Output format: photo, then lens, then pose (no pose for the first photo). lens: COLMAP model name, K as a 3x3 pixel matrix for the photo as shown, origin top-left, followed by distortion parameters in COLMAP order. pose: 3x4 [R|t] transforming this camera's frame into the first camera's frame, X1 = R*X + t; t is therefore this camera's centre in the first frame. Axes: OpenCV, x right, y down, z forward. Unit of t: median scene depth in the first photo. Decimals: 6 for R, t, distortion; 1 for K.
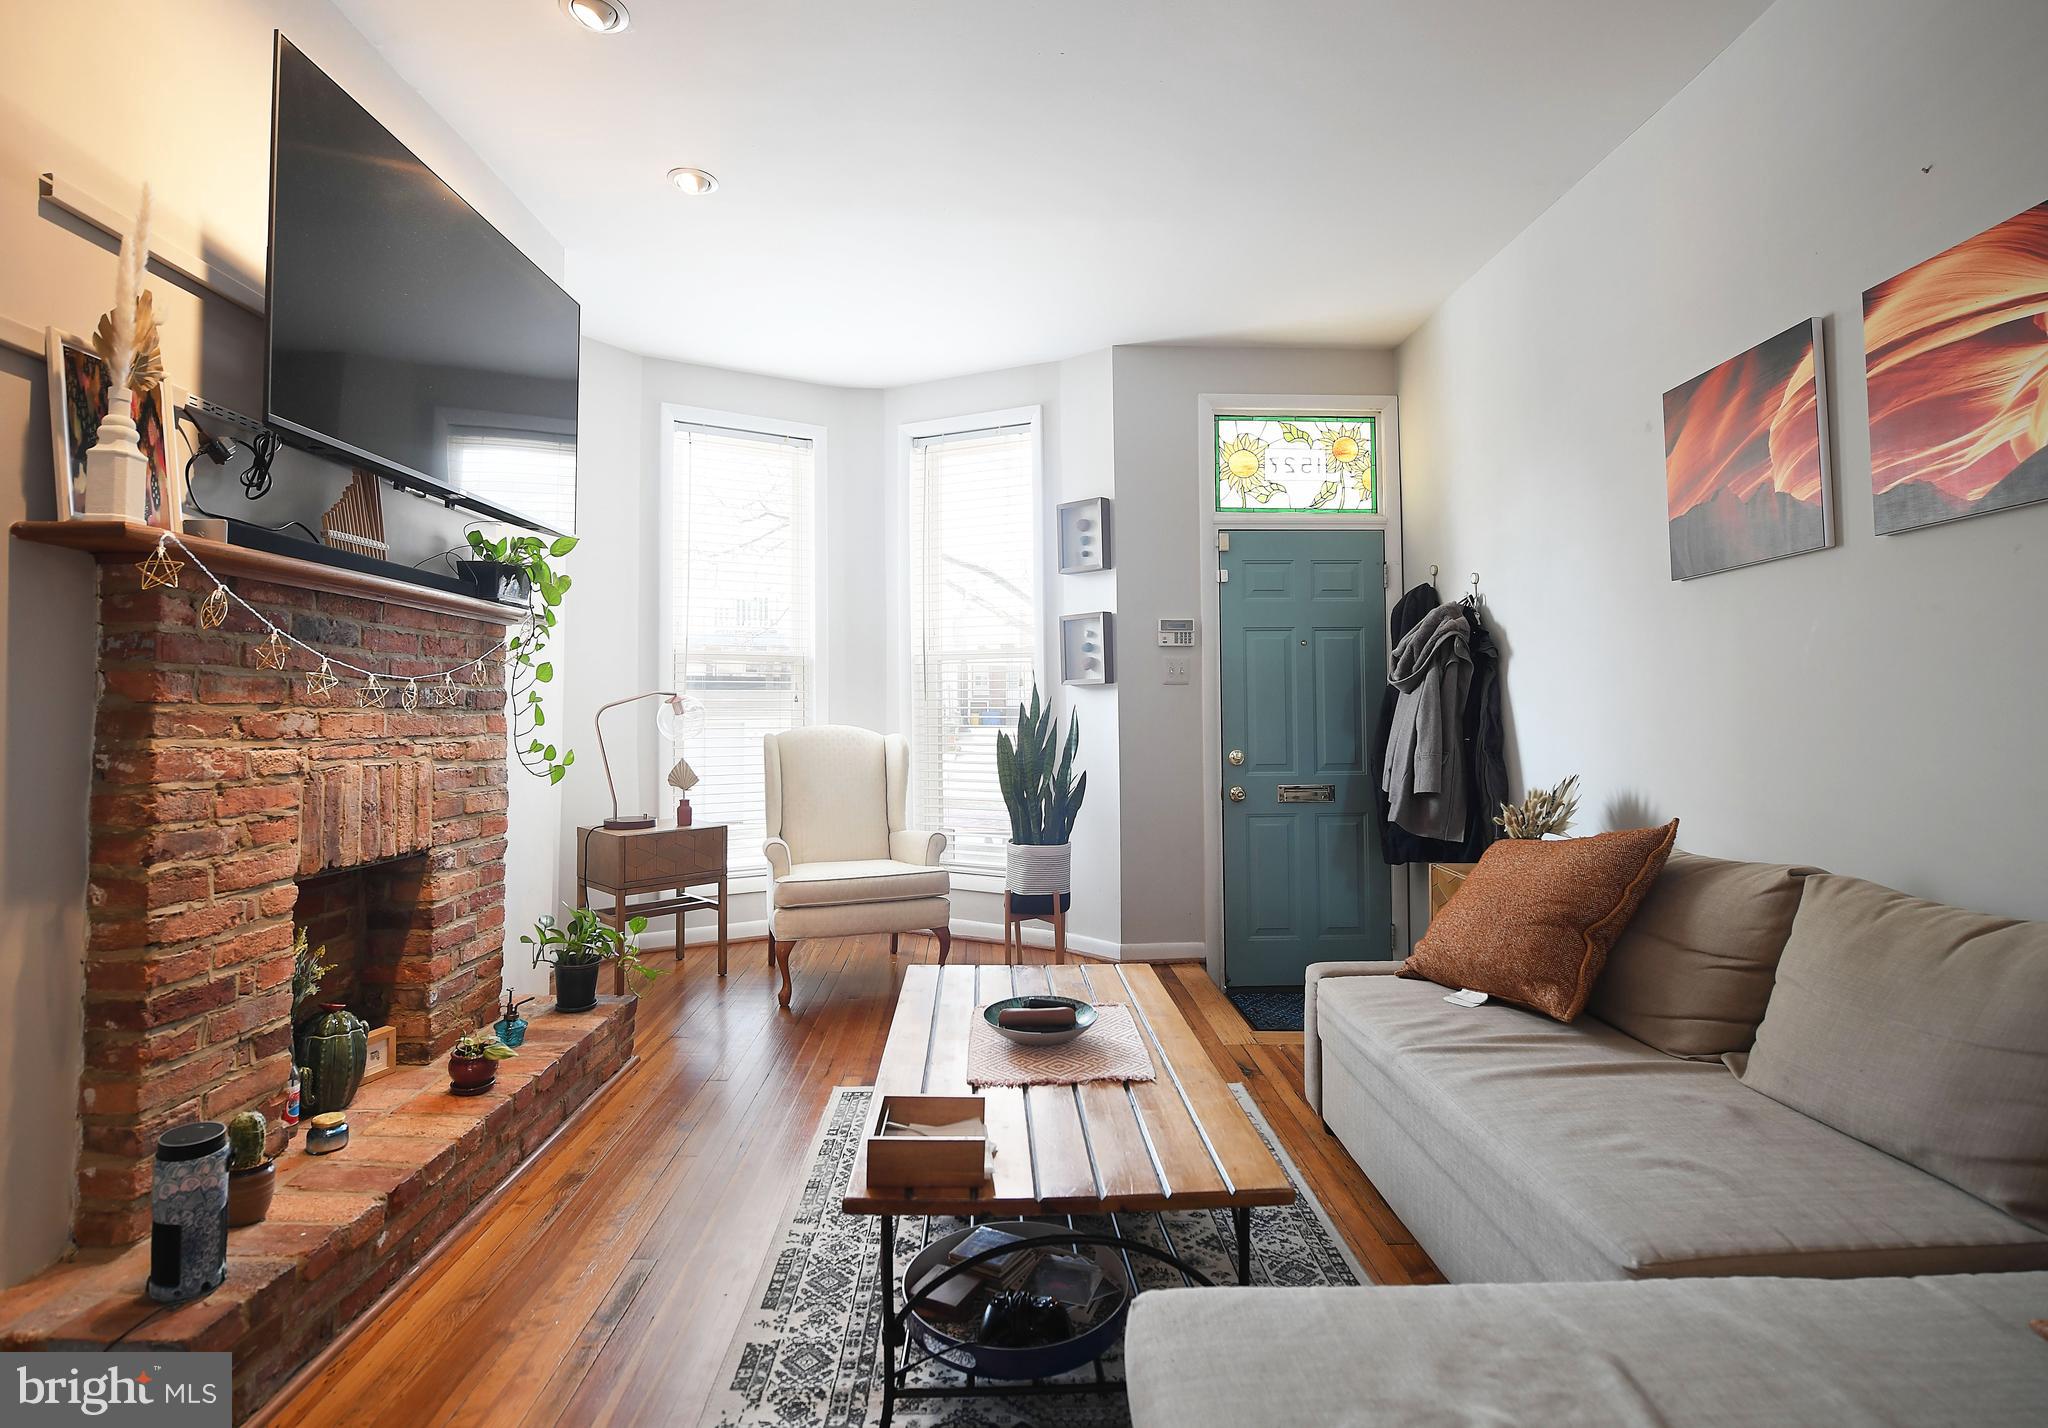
lens RADIAL K [[972.7, 0, 1026.6], [0, 972.7, 657.8], [0, 0, 1]] dist [-0.000148, -0.000105]
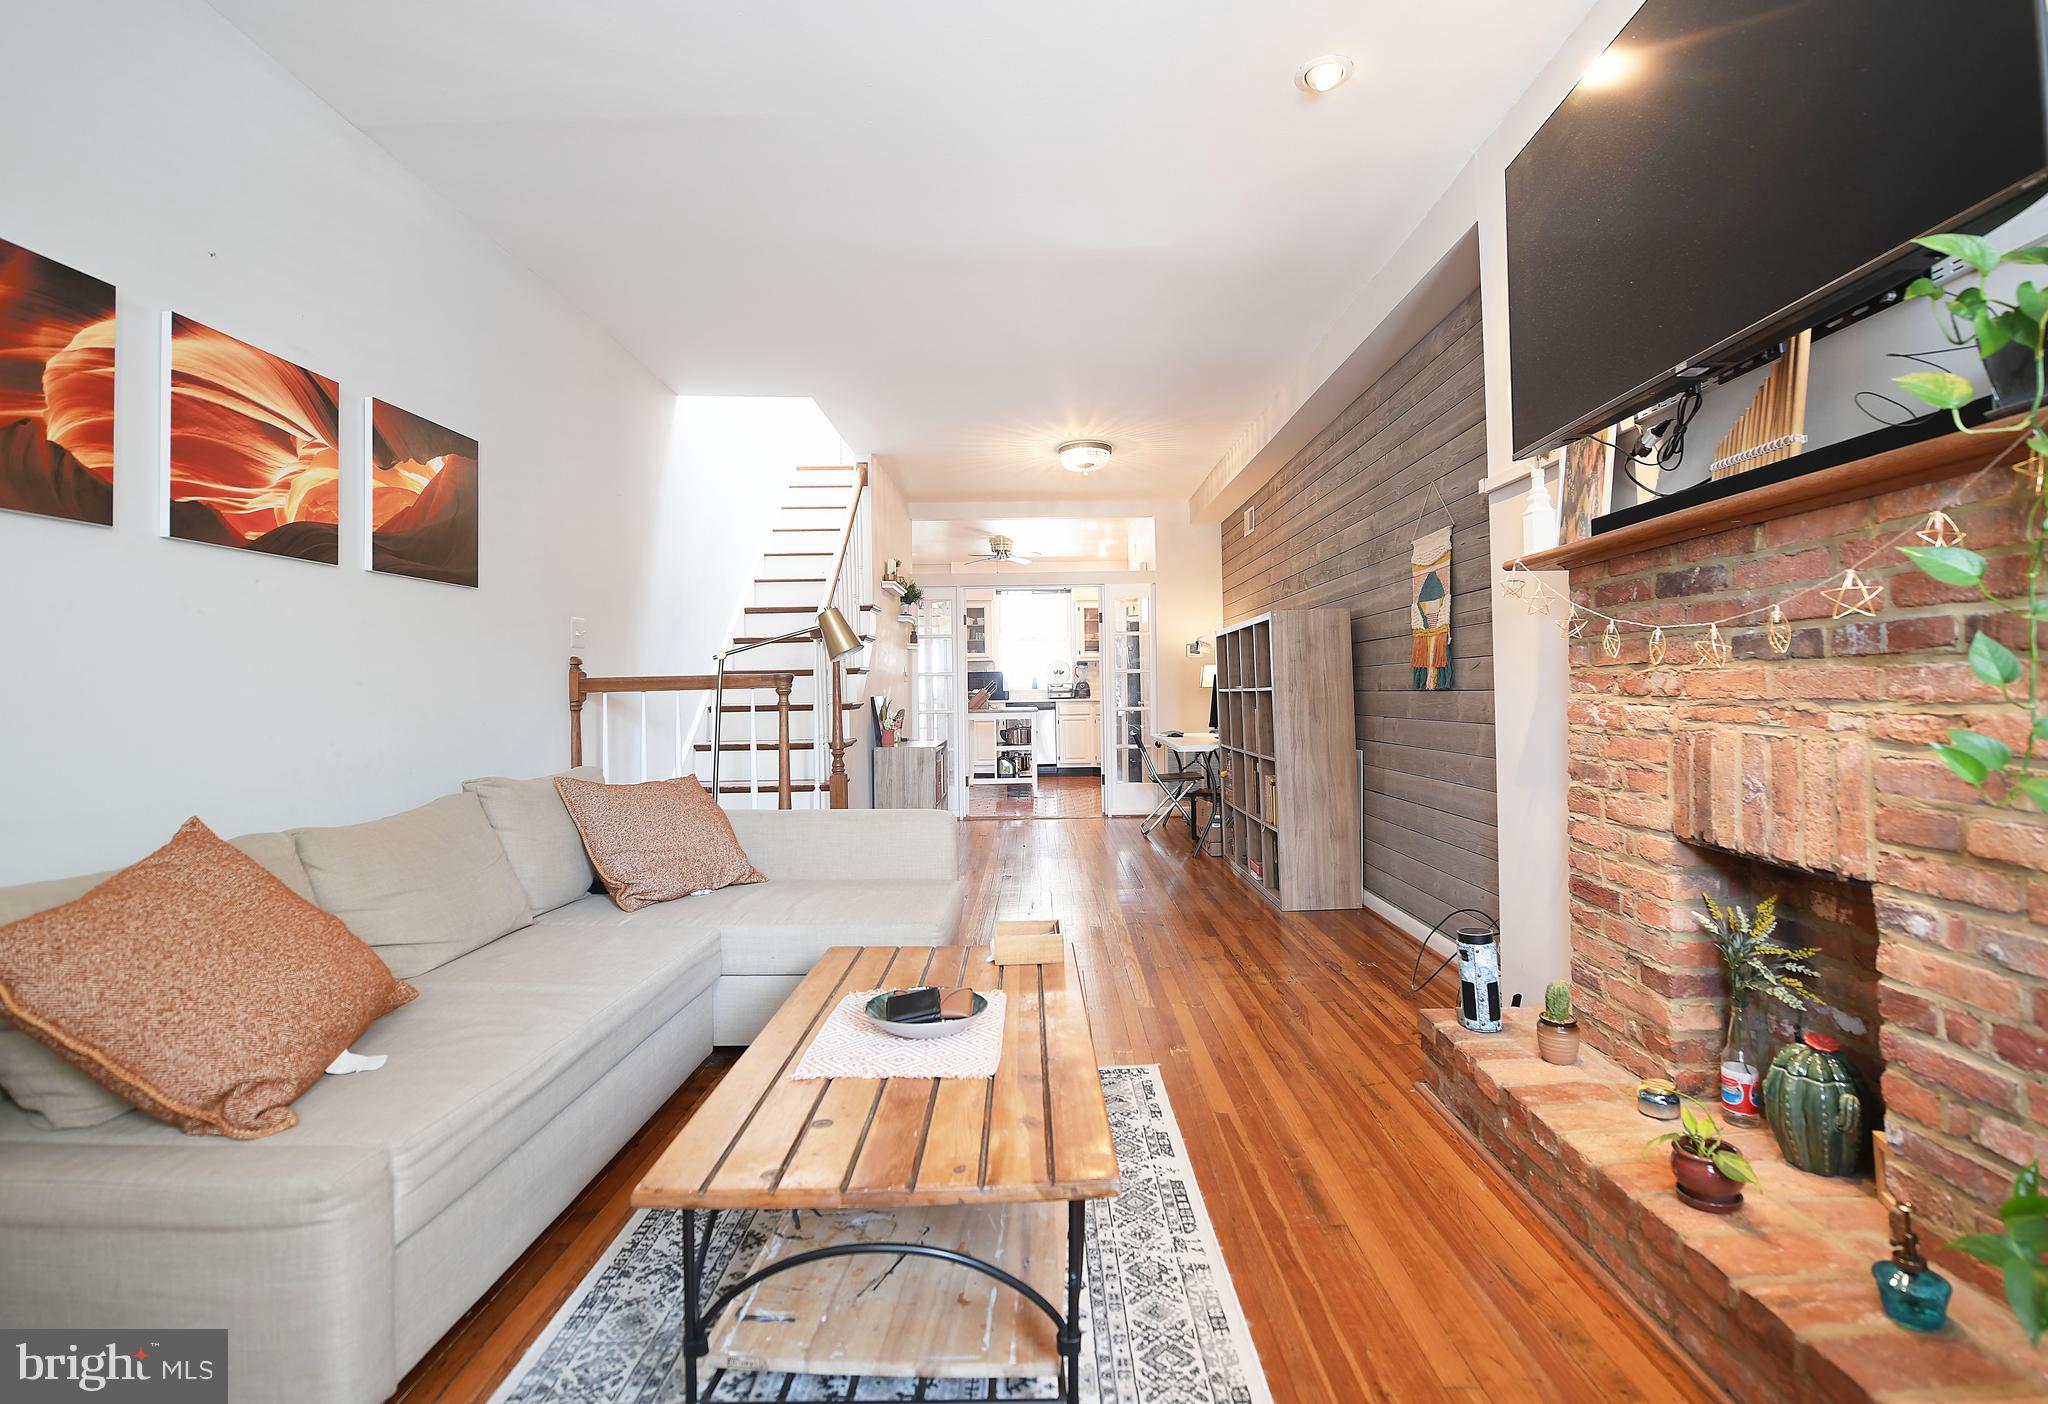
lens RADIAL K [[918.7, 0, 1024.0], [0, 918.7, 702.0], [0, 0, 1]] dist [-0.000008, -0.000008]
pose [[-0.998813, 0.017194, 0.045581, -0.130696], [0.014940, 0.998671, -0.049331, 0.126451], [-0.046369, -0.048592, -0.997742, 1.989319]]
